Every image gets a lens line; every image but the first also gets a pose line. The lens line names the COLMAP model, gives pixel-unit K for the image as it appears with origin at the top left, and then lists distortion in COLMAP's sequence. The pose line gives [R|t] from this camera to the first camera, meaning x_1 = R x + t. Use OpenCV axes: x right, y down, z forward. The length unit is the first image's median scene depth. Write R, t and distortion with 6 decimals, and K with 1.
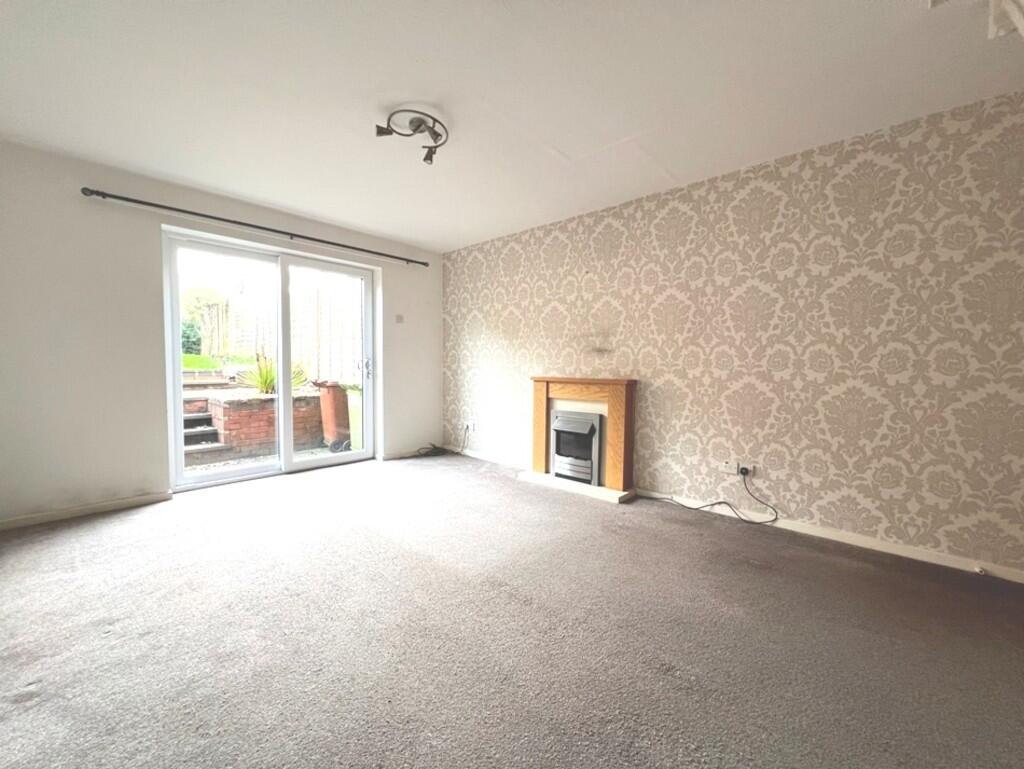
lens RADIAL K [[407.2, 0, 510.0], [0, 407.2, 391.5], [0, 0, 1]] dist [0.002644, 0.000062]
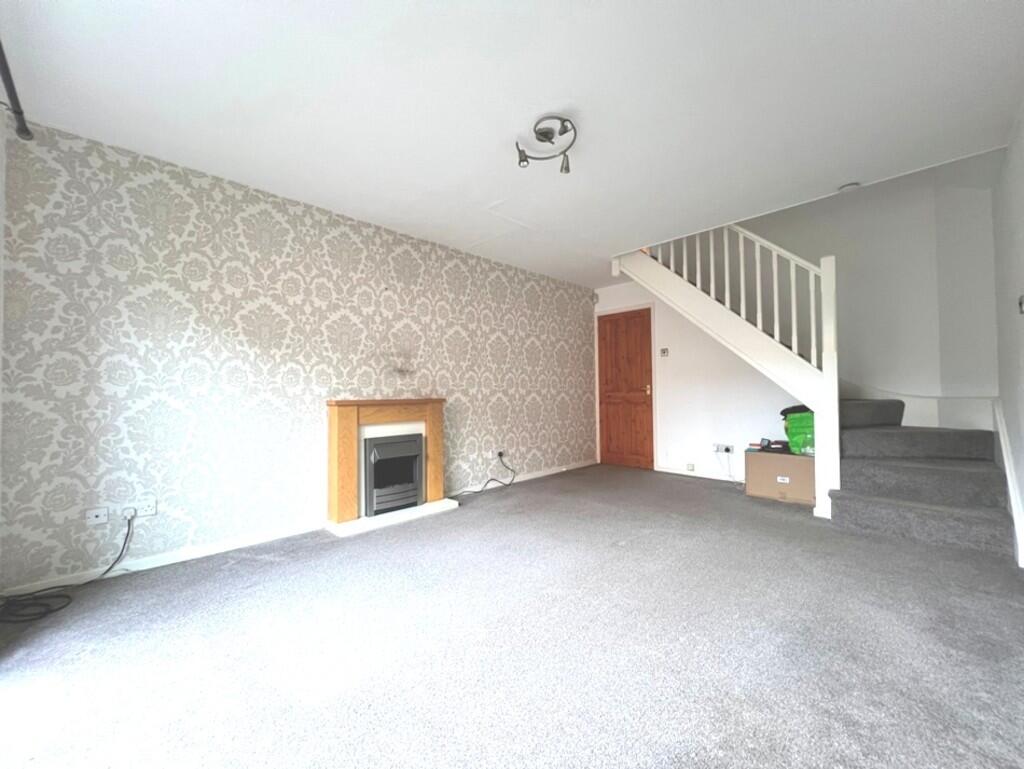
lens RADIAL K [[407.2, 0, 509.4], [0, 407.2, 377.5], [0, 0, 1]] dist [0.002644, 0.000062]
pose [[0.053204, 0.008929, 0.998544, -0.735477], [0.054585, 0.998439, -0.011837, -0.056905], [-0.997091, 0.055136, 0.052633, 0.661135]]
